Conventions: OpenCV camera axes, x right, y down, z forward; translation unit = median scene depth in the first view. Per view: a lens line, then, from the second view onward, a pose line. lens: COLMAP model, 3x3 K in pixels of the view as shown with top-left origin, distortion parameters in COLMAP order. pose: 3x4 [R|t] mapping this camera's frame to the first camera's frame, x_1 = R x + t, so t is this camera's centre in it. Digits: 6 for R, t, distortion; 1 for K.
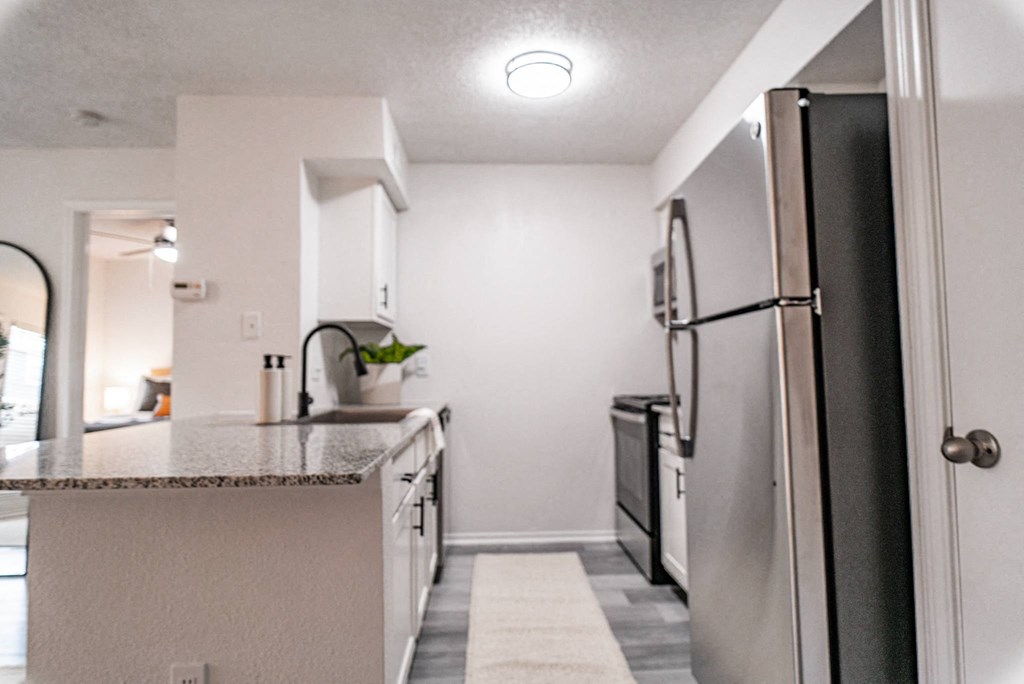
lens RADIAL K [[568.2, 0, 512.0], [0, 568.2, 342.0], [0, 0, 1]] dist [-0.003929, -0.000907]
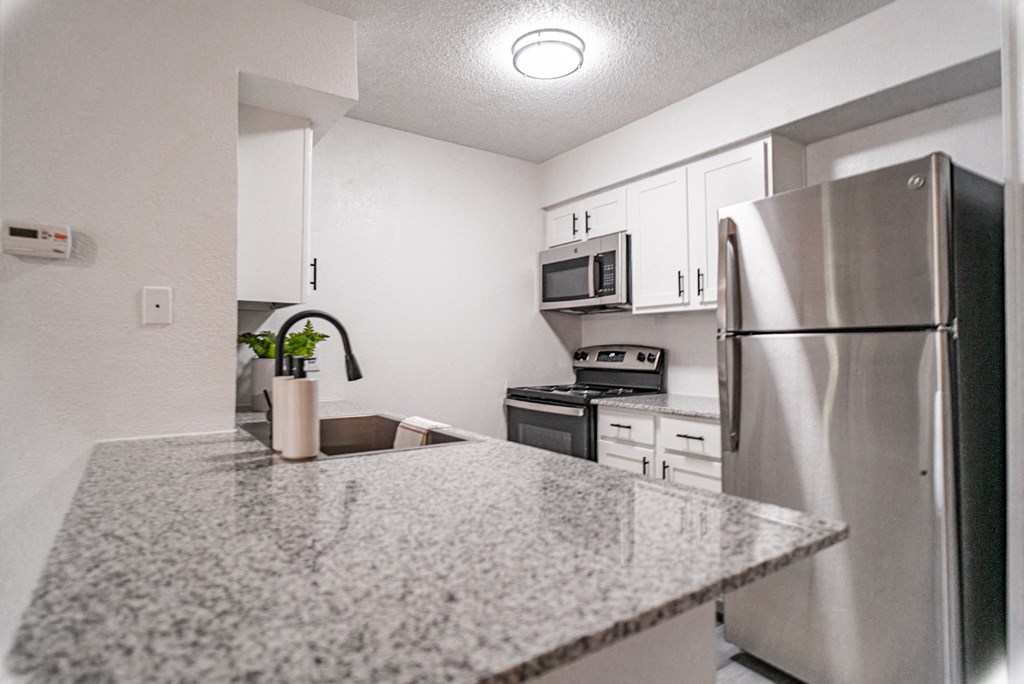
lens RADIAL K [[547.8, 0, 512.0], [0, 547.8, 342.0], [0, 0, 1]] dist [-0.005868, -0.000321]
pose [[0.839501, 0.013641, 0.543187, -0.462158], [-0.034242, 0.999026, 0.027833, -0.018771], [-0.542279, -0.041966, 0.839150, 0.243380]]
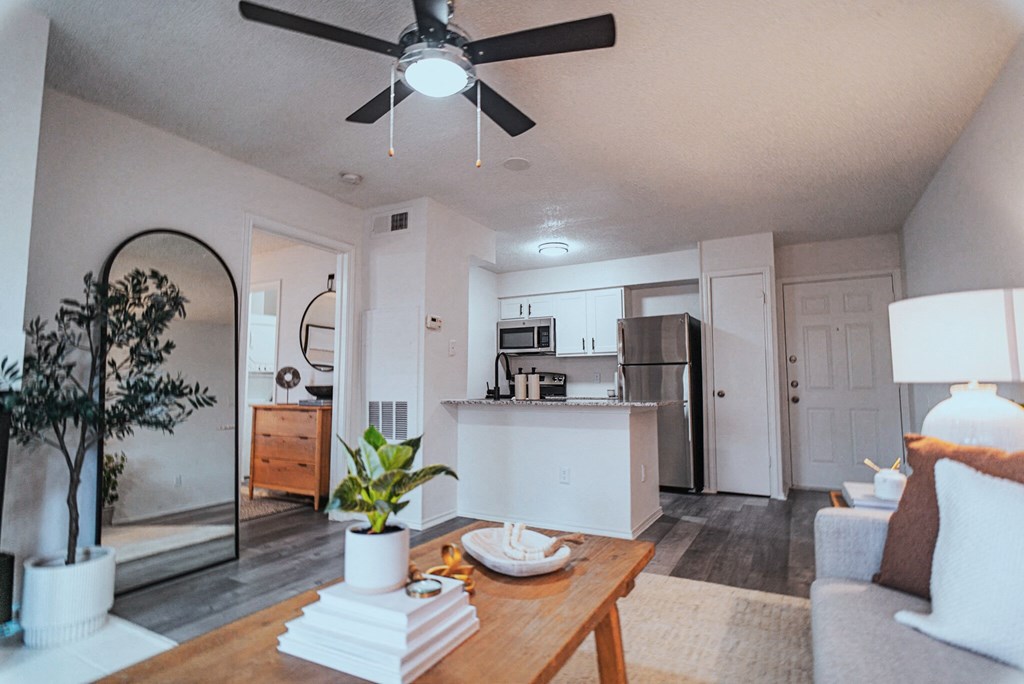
lens RADIAL K [[532.6, 0, 514.6], [0, 532.6, 343.2], [0, 0, 1]] dist [-0.001908, -0.000354]
pose [[0.507032, 0.084786, 0.857747, -1.741106], [-0.049770, 0.996370, -0.069068, 0.057773], [-0.860489, -0.007671, 0.509411, 0.045215]]
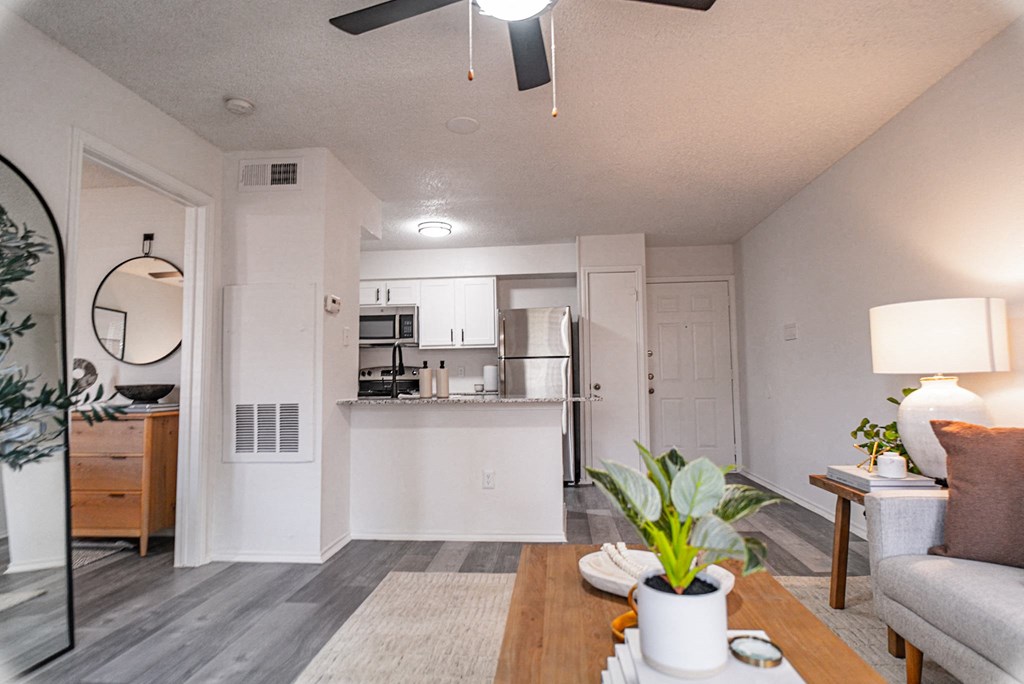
lens RADIAL K [[547.8, 0, 512.0], [0, 547.8, 342.0], [0, 0, 1]] dist [-0.005868, -0.000321]
pose [[0.113313, 0.079924, 0.990339, -1.756306], [-0.037938, 0.996380, -0.076071, 0.071552], [-0.992835, -0.028951, 0.115935, 0.467560]]
